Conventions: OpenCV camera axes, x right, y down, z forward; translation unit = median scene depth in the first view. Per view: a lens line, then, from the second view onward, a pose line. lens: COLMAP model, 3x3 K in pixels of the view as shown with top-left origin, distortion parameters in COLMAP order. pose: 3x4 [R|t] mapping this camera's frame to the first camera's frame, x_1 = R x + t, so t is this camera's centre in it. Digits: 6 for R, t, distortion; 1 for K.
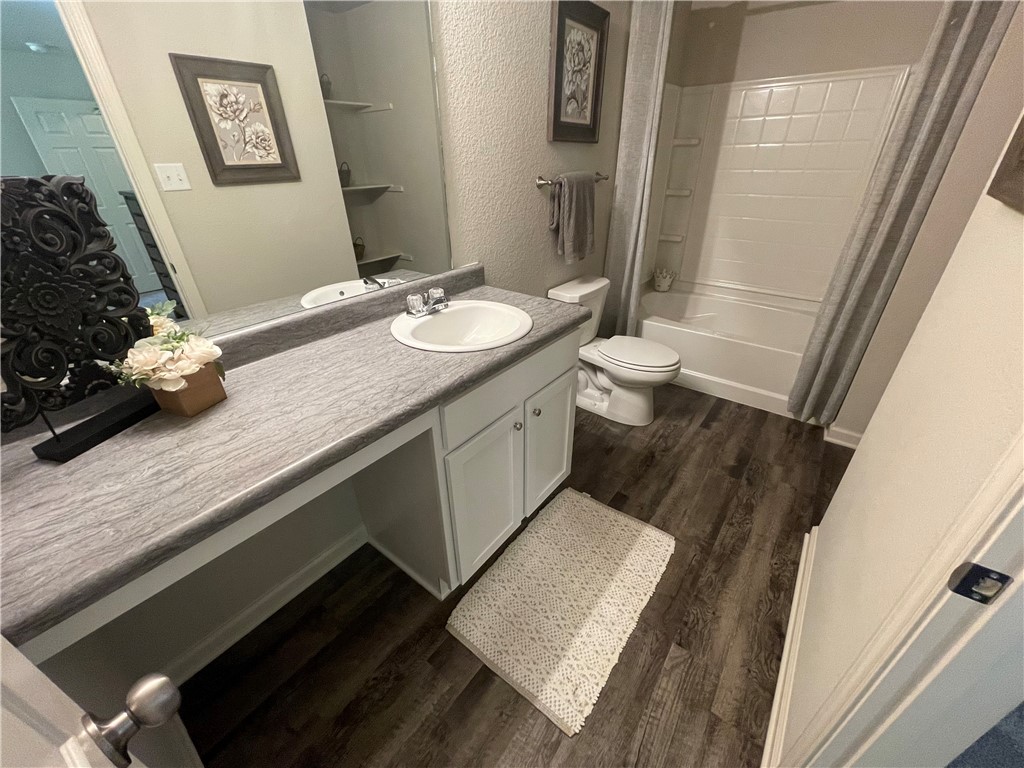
lens RADIAL K [[410.9, 0, 510.4], [0, 410.9, 386.4], [0, 0, 1]] dist [-0.001077, 0.000140]
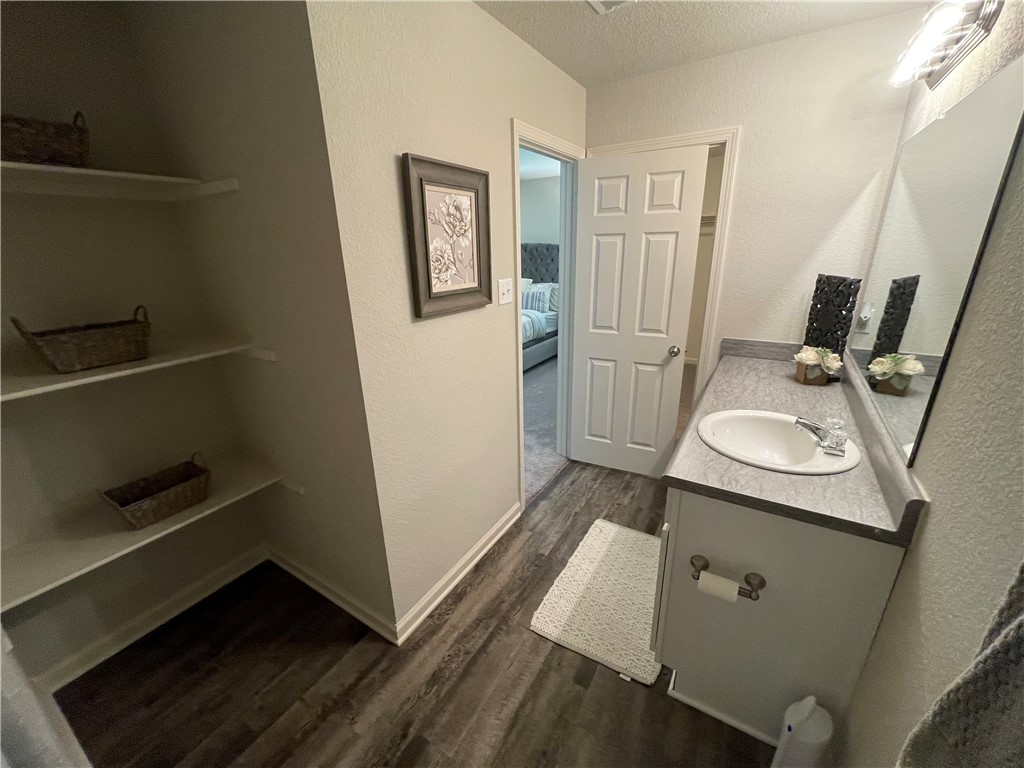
lens RADIAL K [[410.9, 0, 511.2], [0, 410.9, 383.7], [0, 0, 1]] dist [-0.001077, 0.000140]
pose [[-0.993519, 0.071948, -0.087996, 0.616883], [-0.017889, 0.665546, 0.746143, -1.008480], [0.112249, 0.742881, -0.659945, 1.523275]]
